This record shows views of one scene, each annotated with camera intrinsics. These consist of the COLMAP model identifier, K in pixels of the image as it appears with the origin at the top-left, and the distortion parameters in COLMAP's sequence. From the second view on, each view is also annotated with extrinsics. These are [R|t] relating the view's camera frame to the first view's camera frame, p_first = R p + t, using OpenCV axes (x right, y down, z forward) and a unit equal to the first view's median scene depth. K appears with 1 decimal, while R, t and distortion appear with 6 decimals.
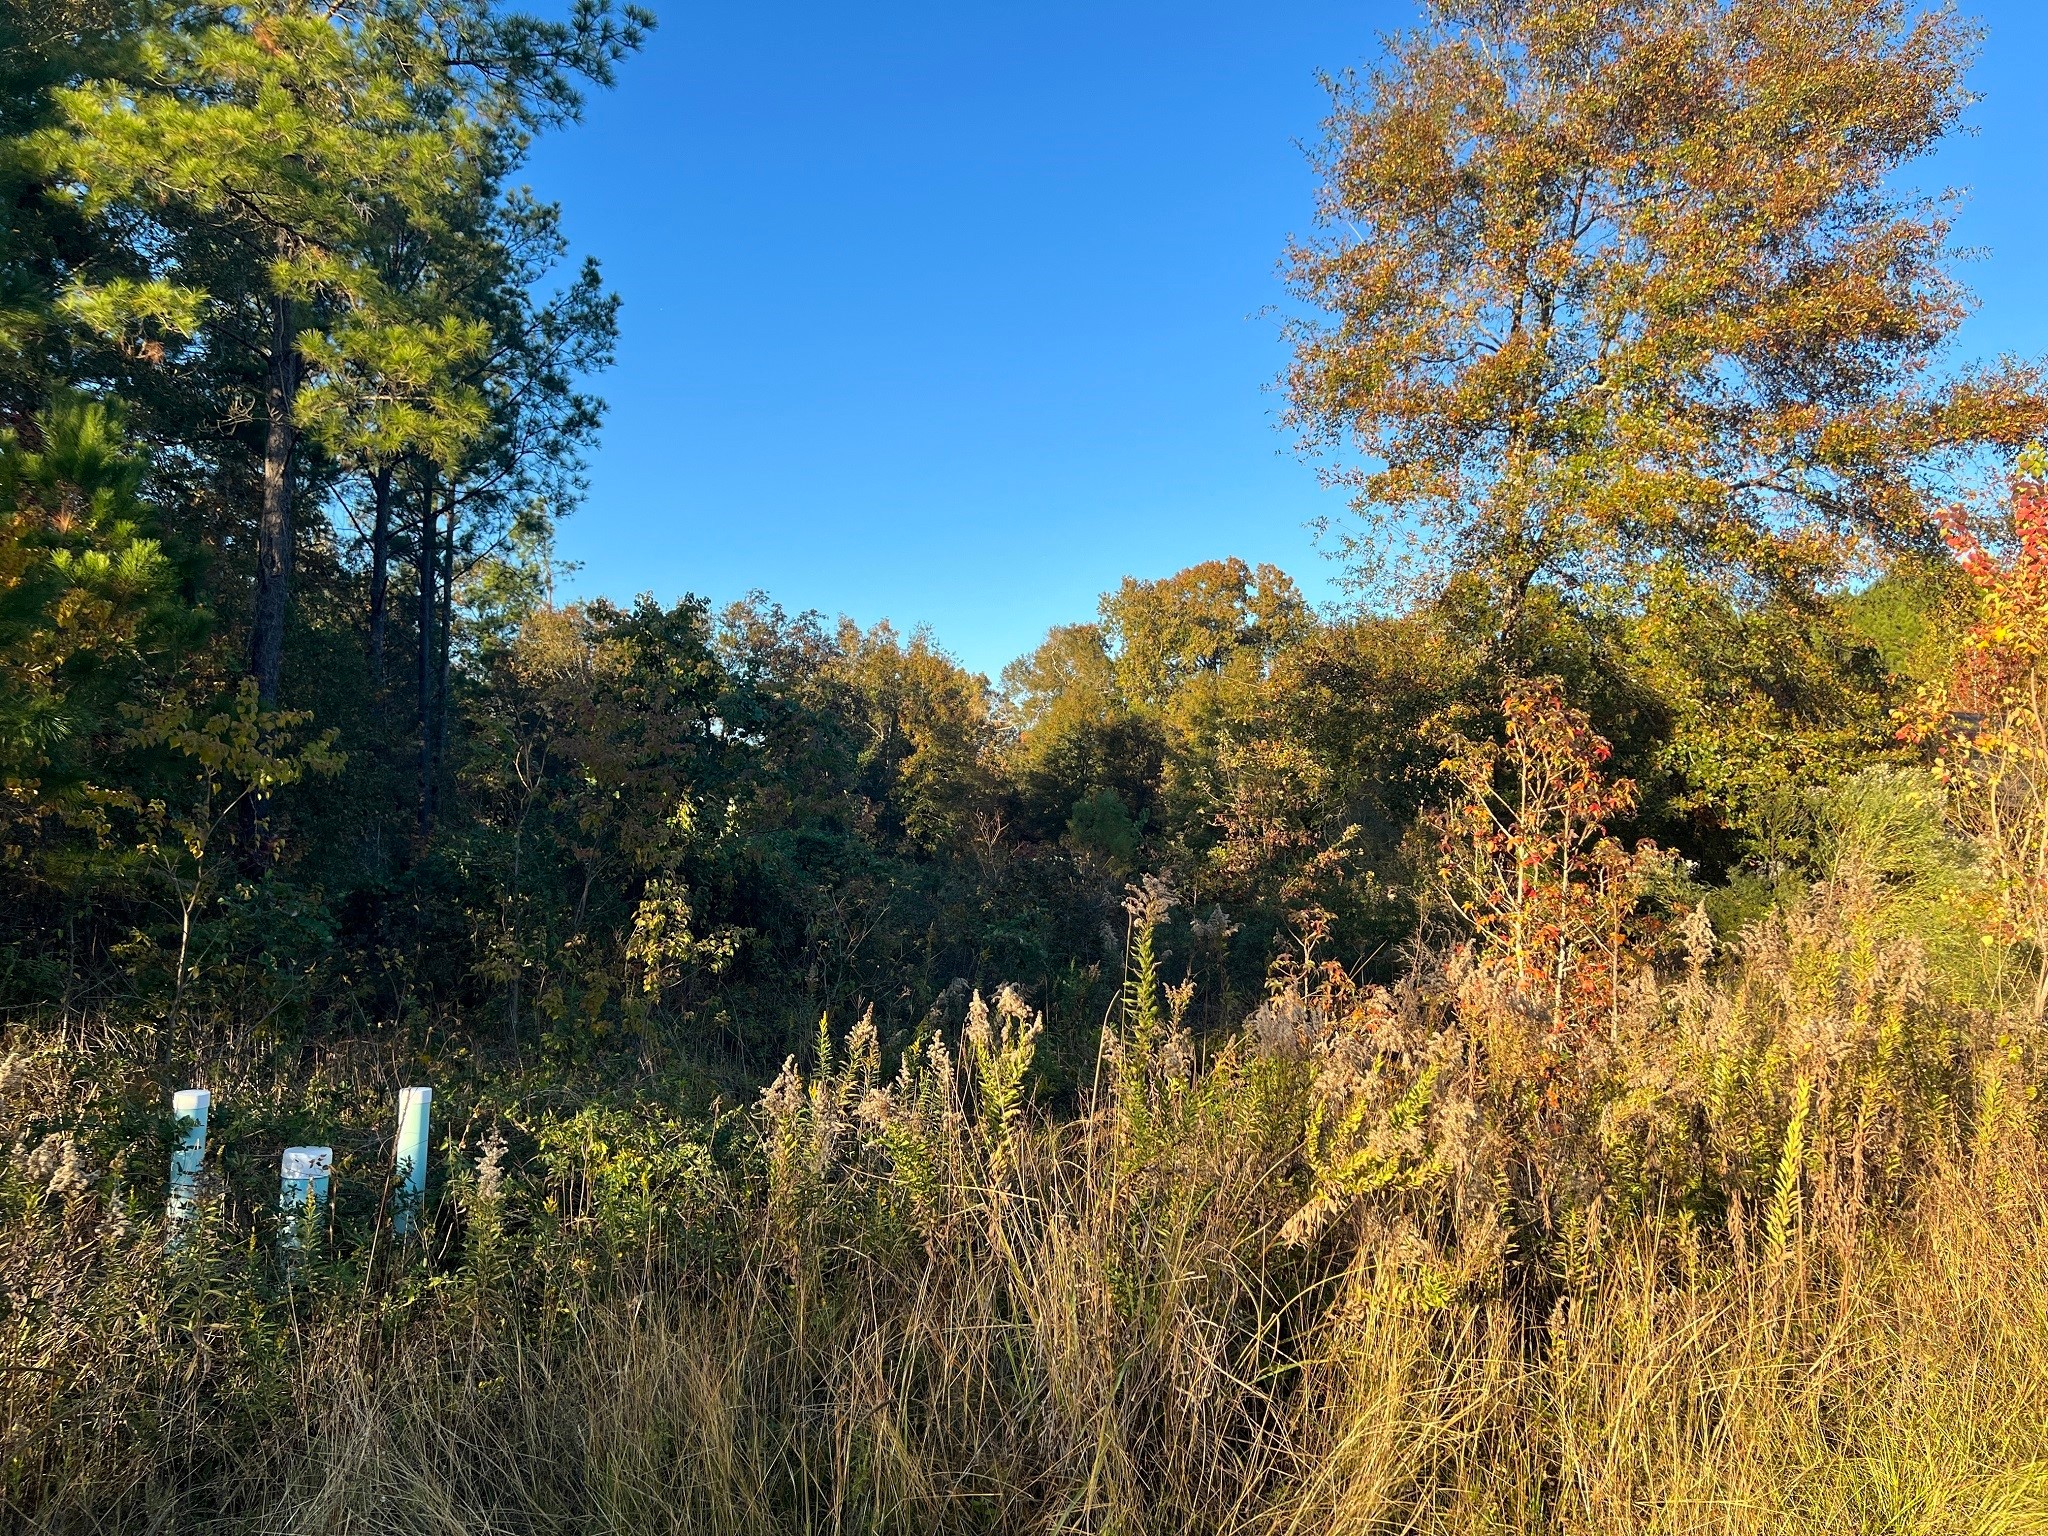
lens RADIAL K [[1498.1, 0, 1033.2], [0, 1498.1, 784.4], [0, 0, 1]] dist [0.056579, -0.058634]
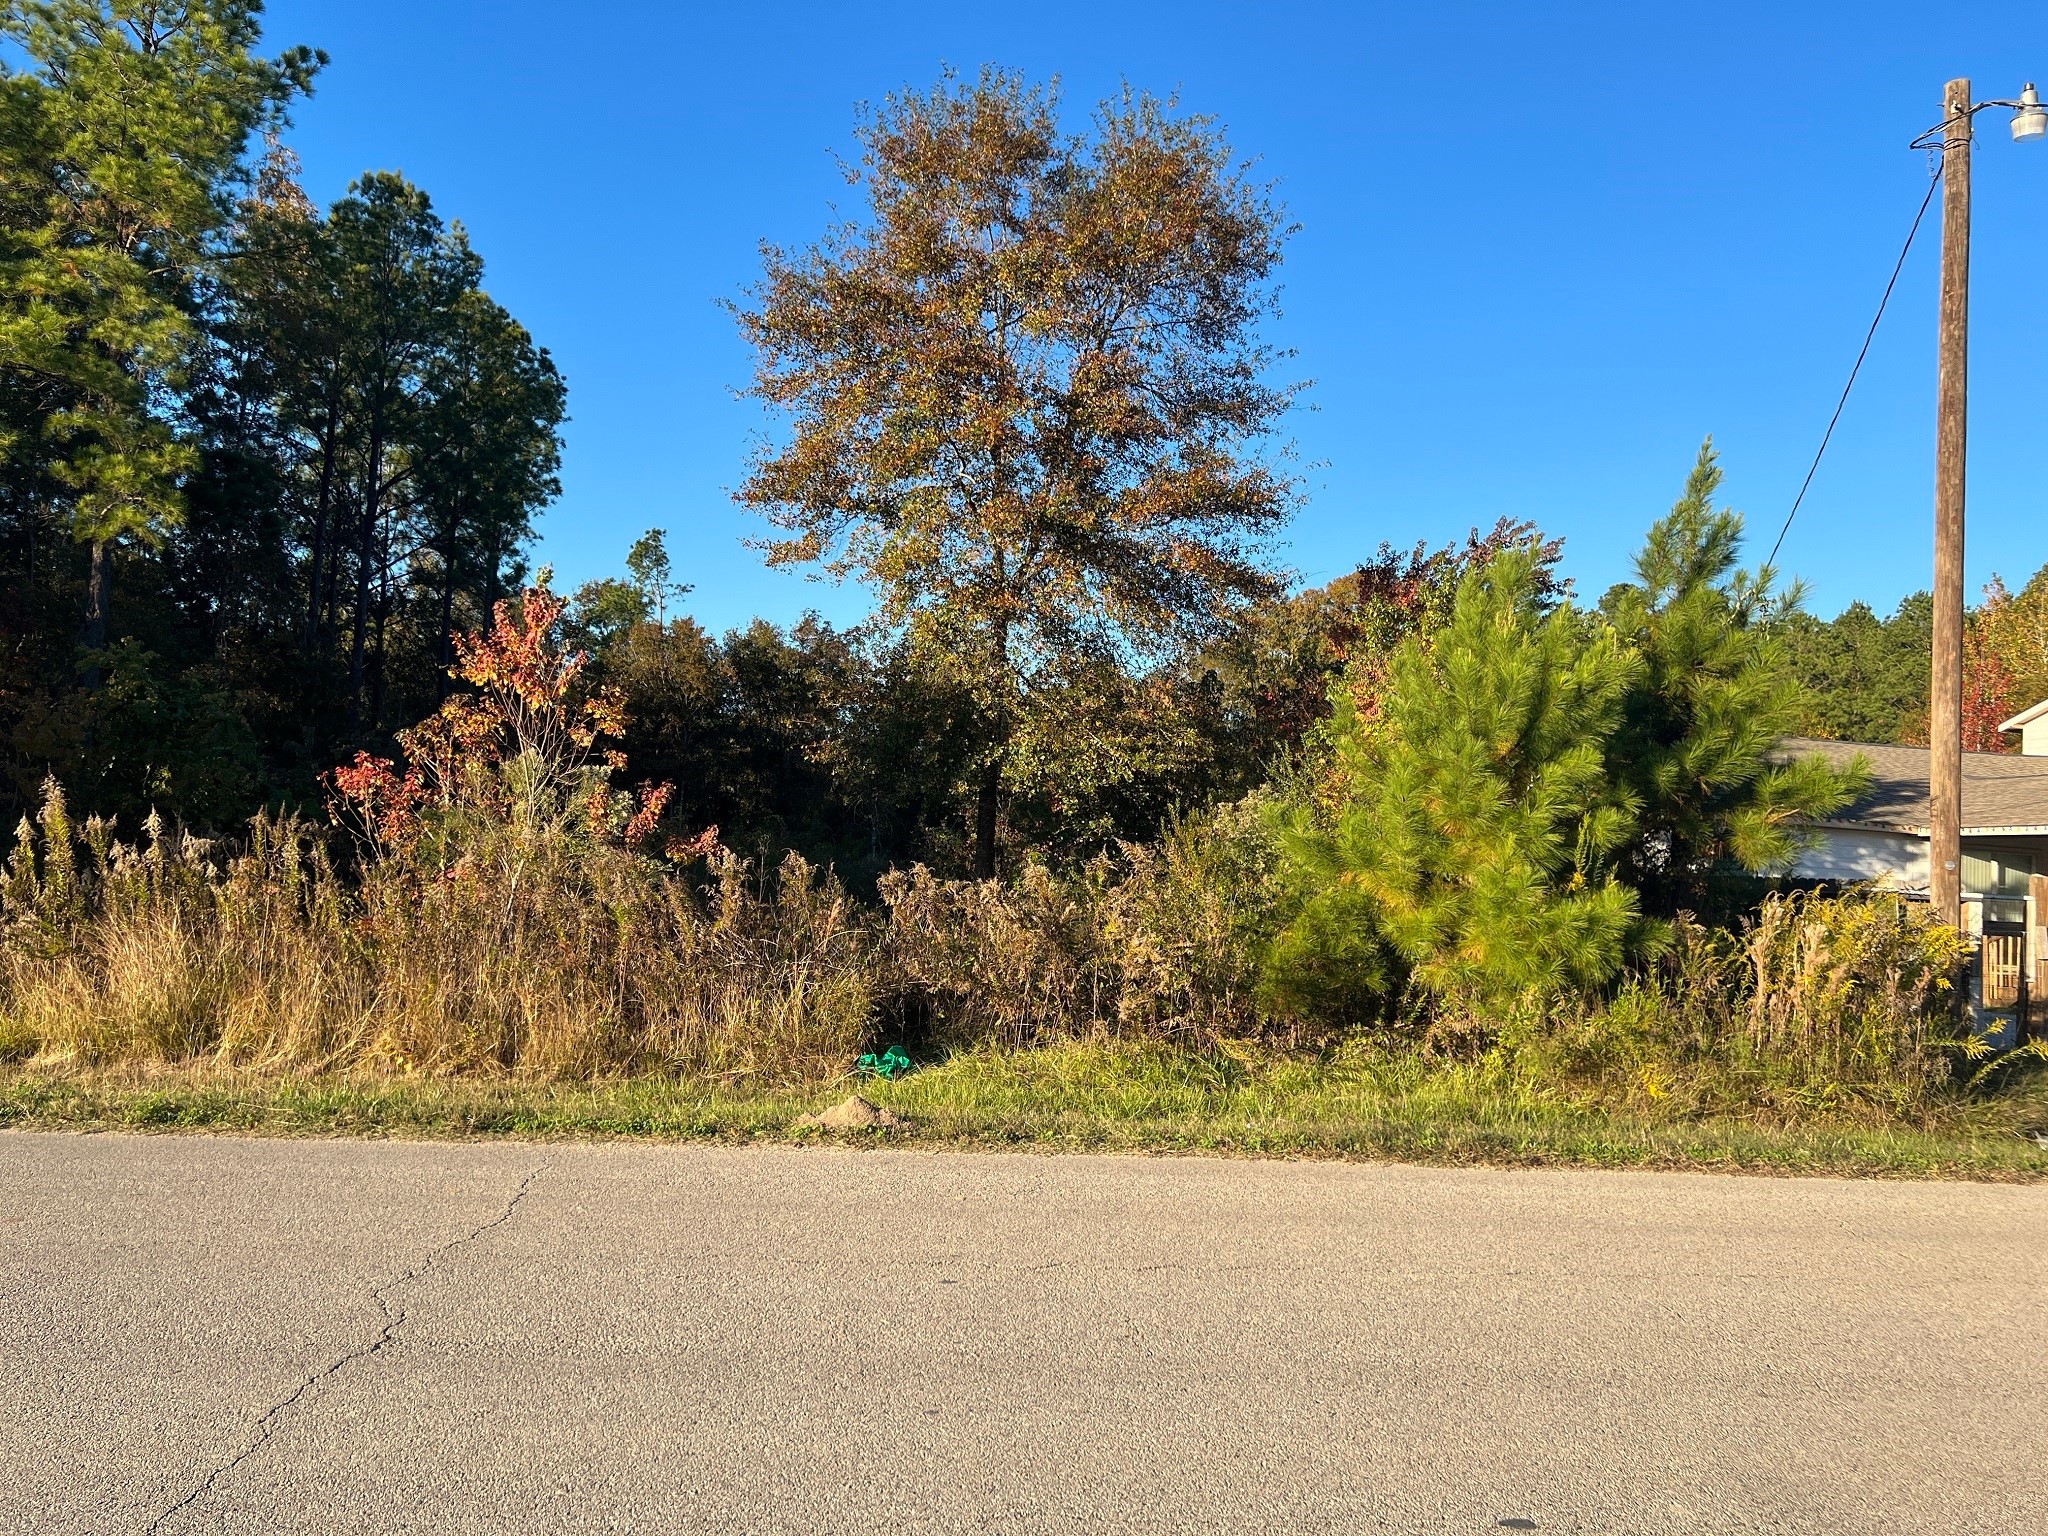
lens RADIAL K [[1498.1, 0, 1010.1], [0, 1498.1, 769.1], [0, 0, 1]] dist [0.056579, -0.058634]
pose [[0.979995, 0.013170, -0.198584, 0.593488], [-0.015993, 0.999792, -0.012622, 0.010012], [0.198377, 0.015546, 0.980003, -0.230393]]
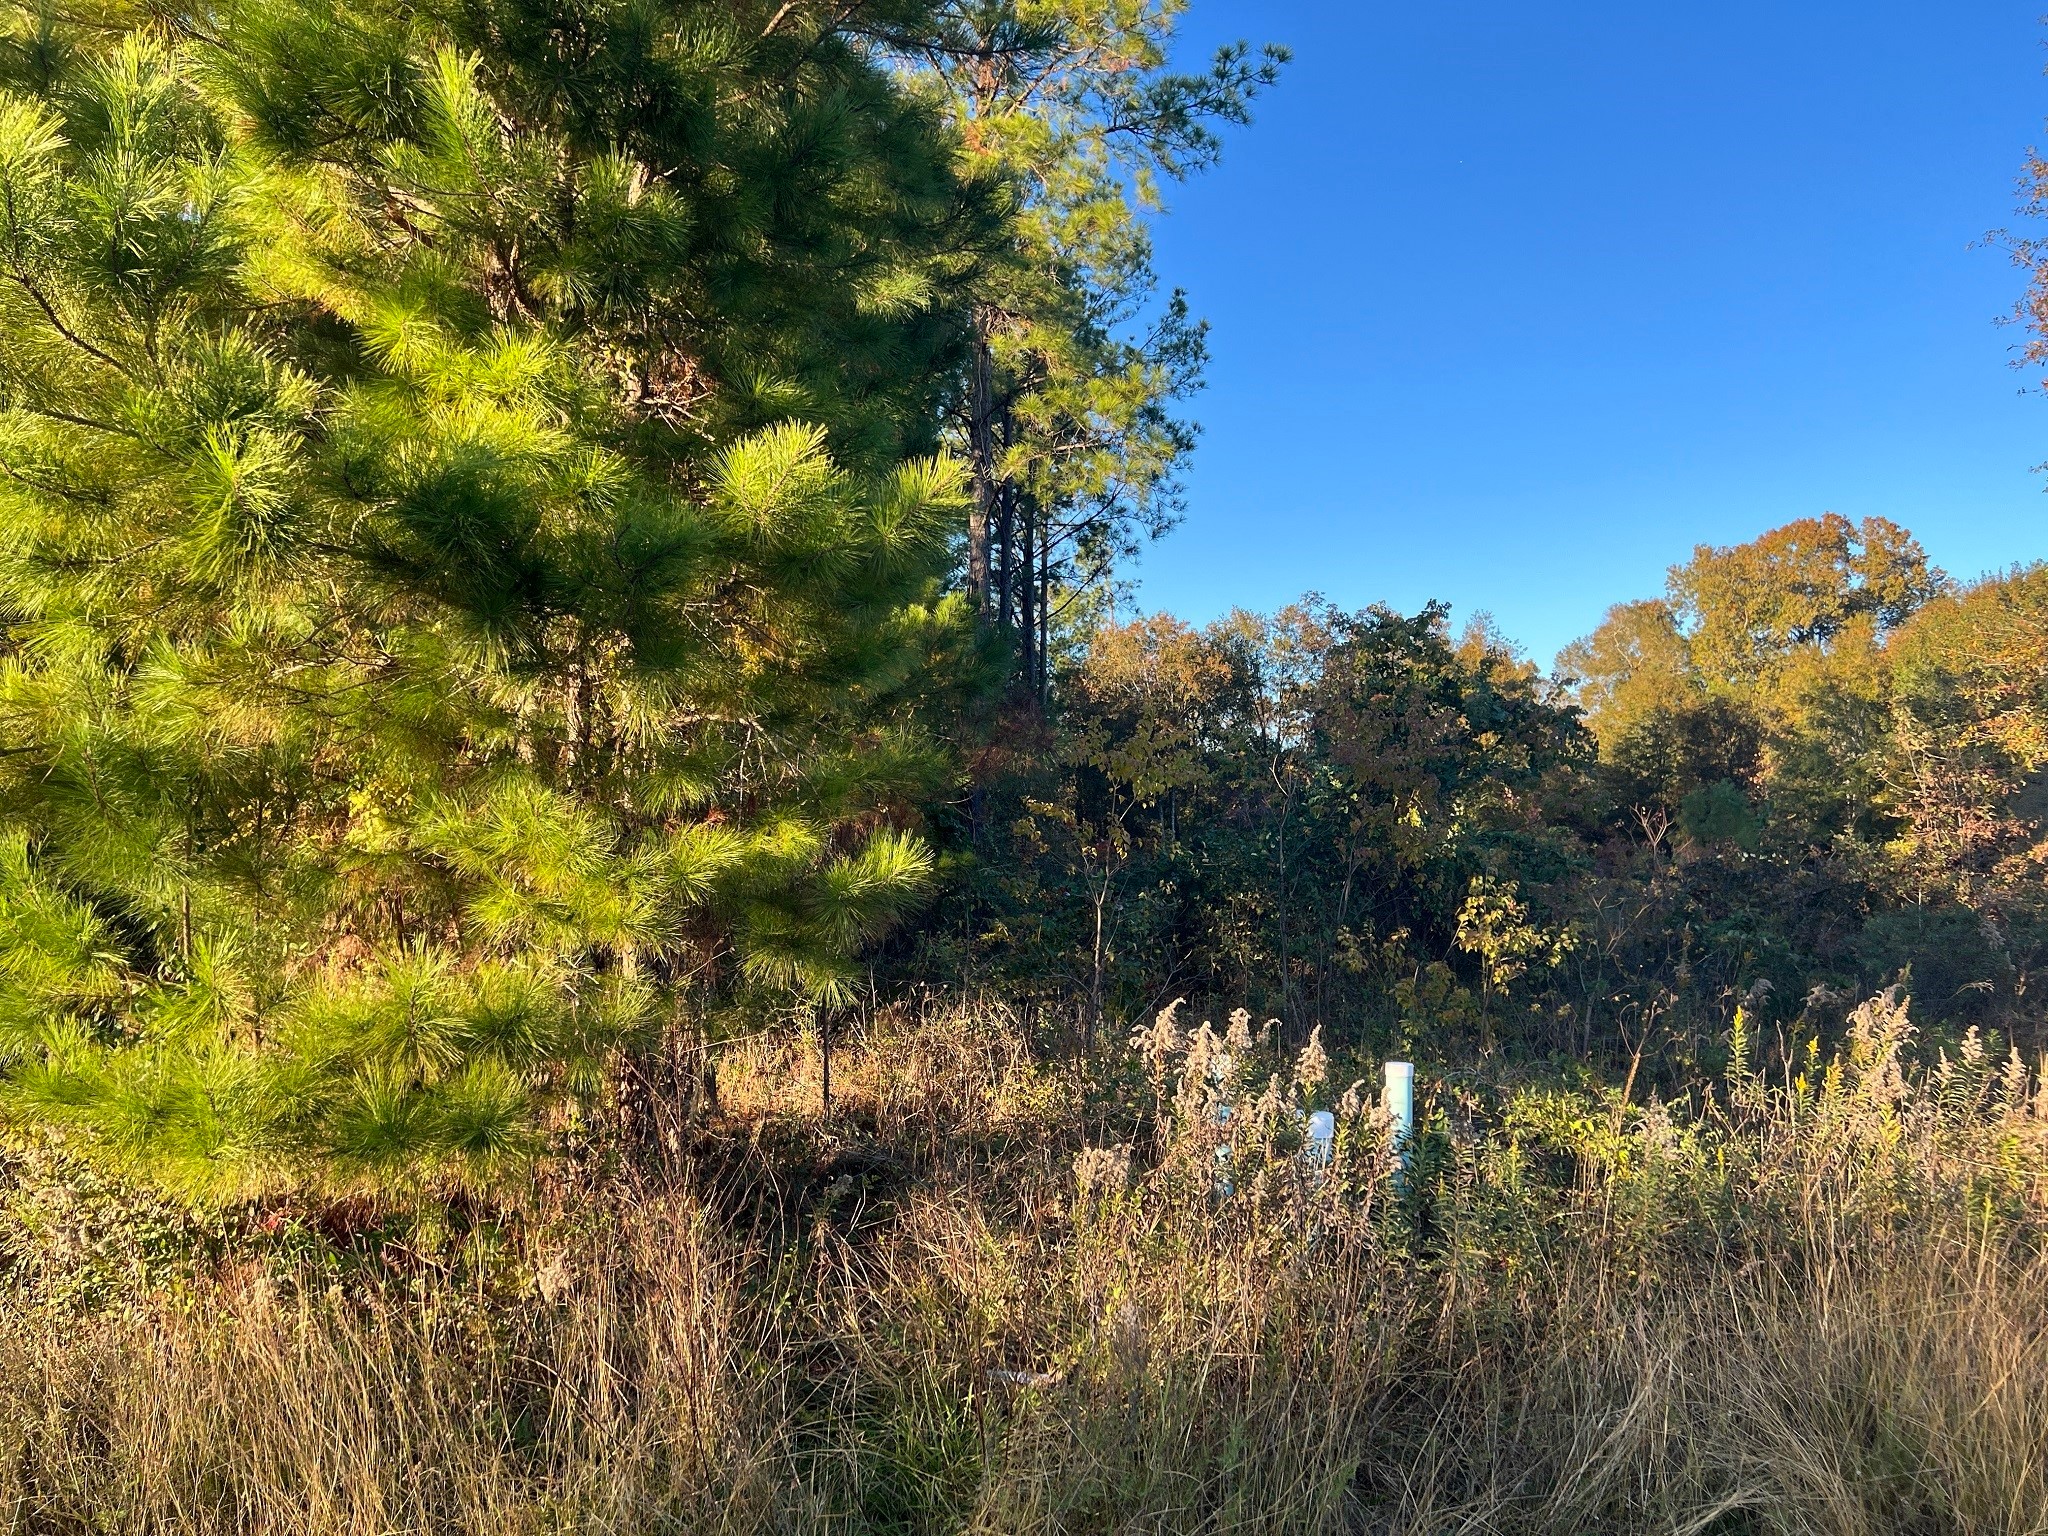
lens RADIAL K [[1498.1, 0, 1013.4], [0, 1498.1, 772.2], [0, 0, 1]] dist [0.056579, -0.058634]
pose [[0.937061, -0.032775, -0.347625, -0.083615], [0.029722, 0.999459, -0.014112, -0.001671], [0.347899, 0.002892, 0.937528, -0.040007]]
